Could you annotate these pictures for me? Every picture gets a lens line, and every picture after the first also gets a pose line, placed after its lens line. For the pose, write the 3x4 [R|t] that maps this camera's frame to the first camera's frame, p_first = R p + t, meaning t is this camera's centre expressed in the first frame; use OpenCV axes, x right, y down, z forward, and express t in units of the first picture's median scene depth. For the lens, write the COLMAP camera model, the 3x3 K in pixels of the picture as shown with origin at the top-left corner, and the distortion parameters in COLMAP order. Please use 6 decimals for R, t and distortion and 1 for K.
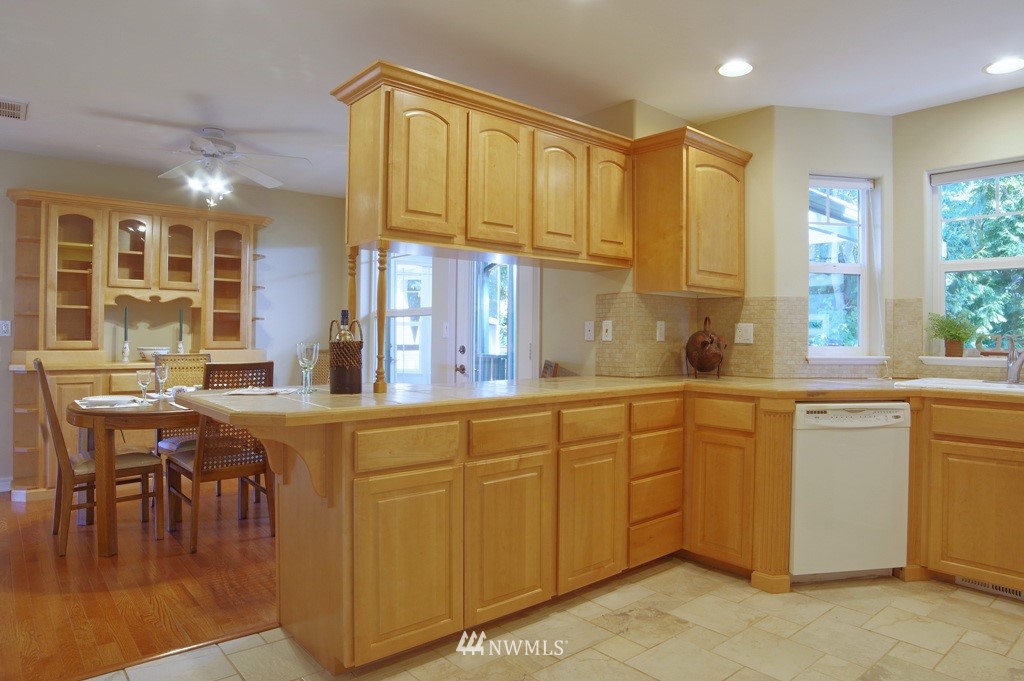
lens RADIAL K [[640.1, 0, 509.2], [0, 640.1, 328.2], [0, 0, 1]] dist [-0.102650, 0.033028]
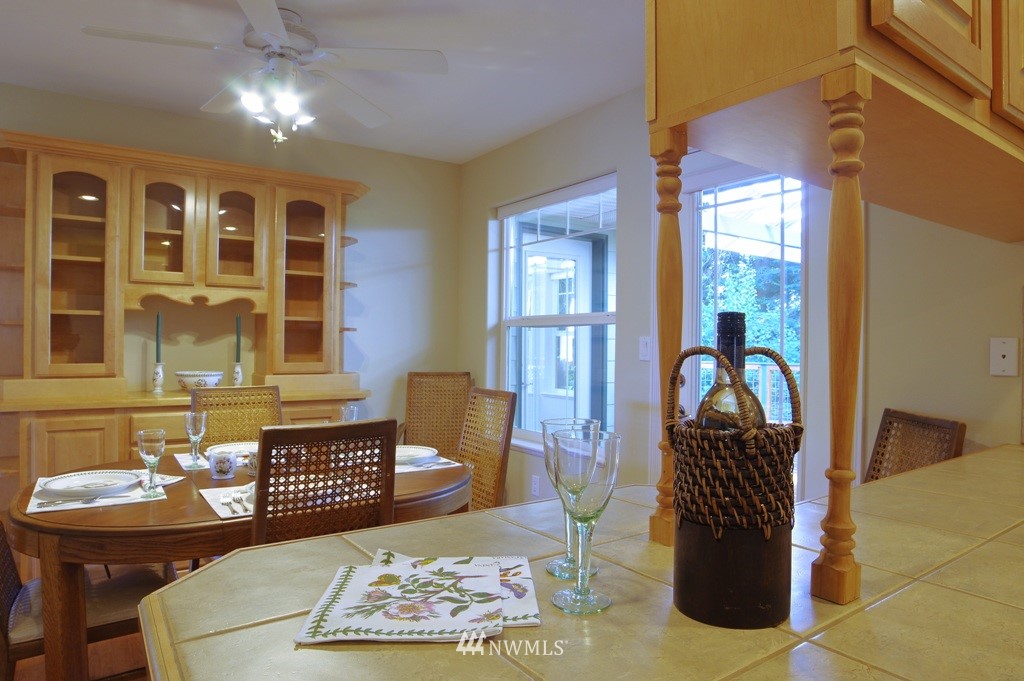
lens RADIAL K [[626.6, 0, 525.2], [0, 626.6, 343.3], [0, 0, 1]] dist [-0.123890, 0.054608]
pose [[0.996963, 0.001936, -0.077855, -0.167177], [-0.000962, 0.999921, 0.012550, -0.009244], [0.077873, -0.012437, 0.996886, 0.370770]]
